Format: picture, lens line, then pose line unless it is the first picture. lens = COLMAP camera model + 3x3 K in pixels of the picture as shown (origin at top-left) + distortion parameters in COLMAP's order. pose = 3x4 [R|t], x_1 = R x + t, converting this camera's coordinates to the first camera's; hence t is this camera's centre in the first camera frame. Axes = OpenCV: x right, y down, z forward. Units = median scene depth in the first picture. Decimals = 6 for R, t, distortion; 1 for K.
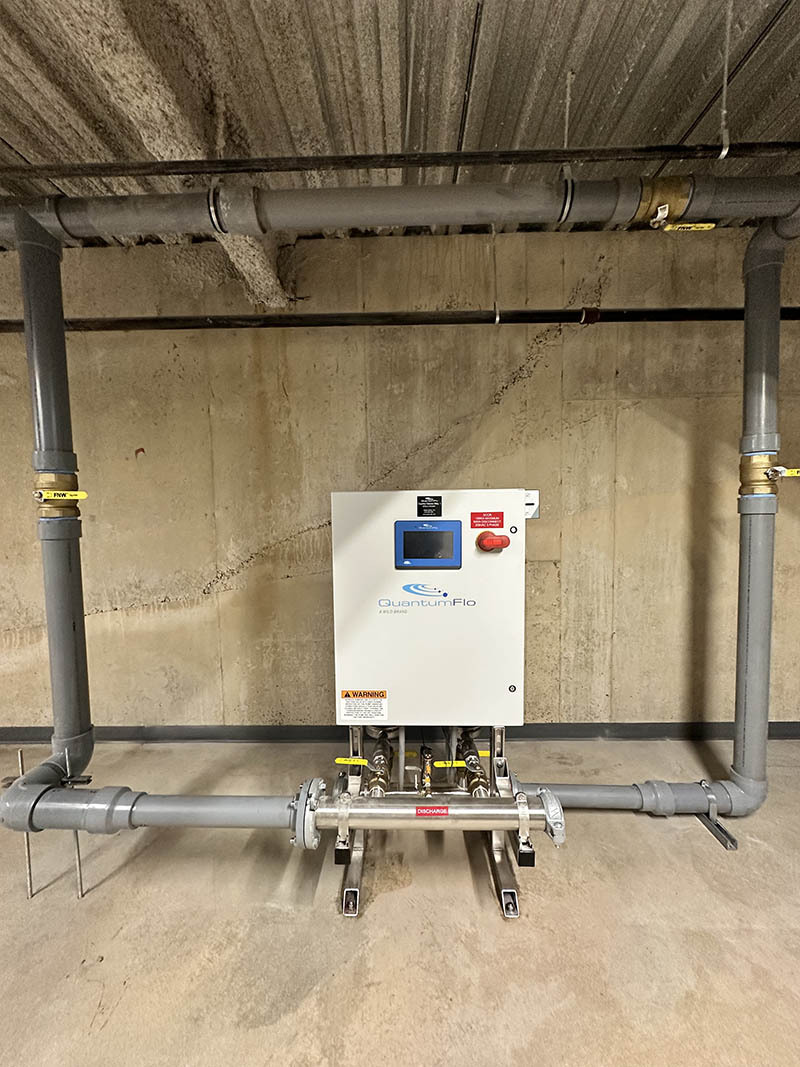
lens RADIAL K [[429.2, 0, 400.3], [0, 429.2, 532.9], [0, 0, 1]] dist [0.000510, -0.000011]
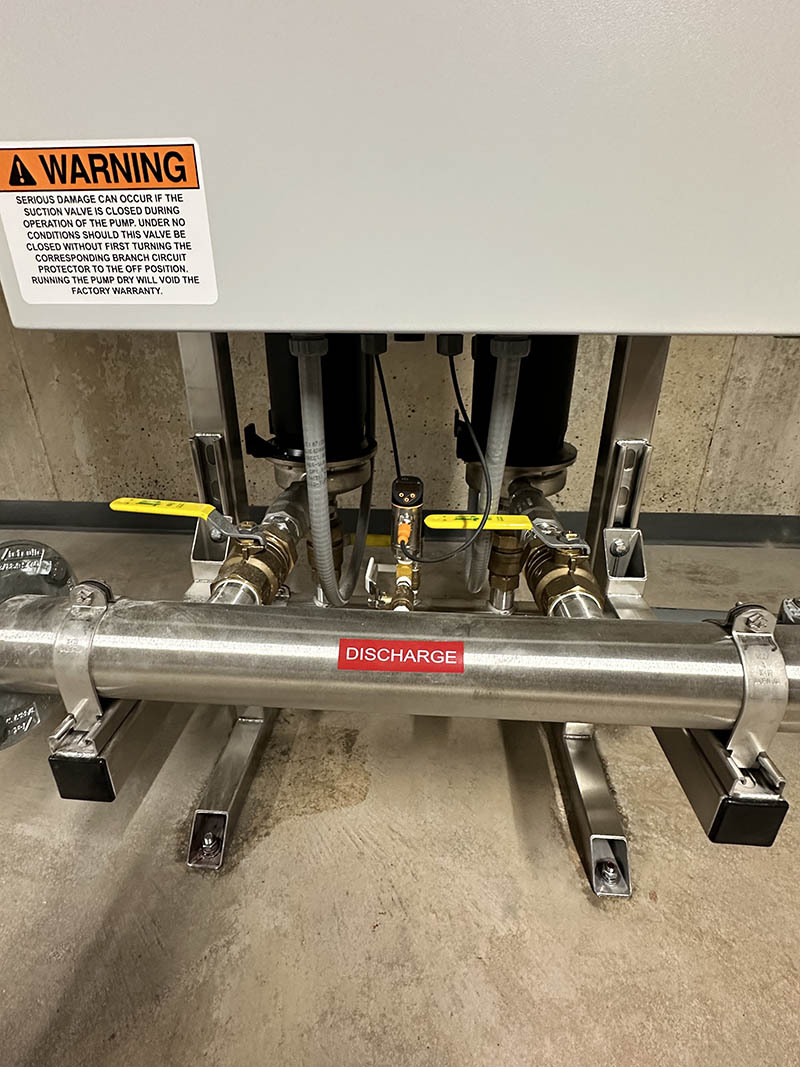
lens RADIAL K [[524.2, 0, 397.3], [0, 524.2, 533.6], [0, 0, 1]] dist [-0.004316, -0.000188]
pose [[0.998743, 0.030353, -0.039887, 0.074015], [-0.014478, 0.936571, 0.350179, 0.419164], [0.047986, -0.349161, 0.935833, 0.652497]]
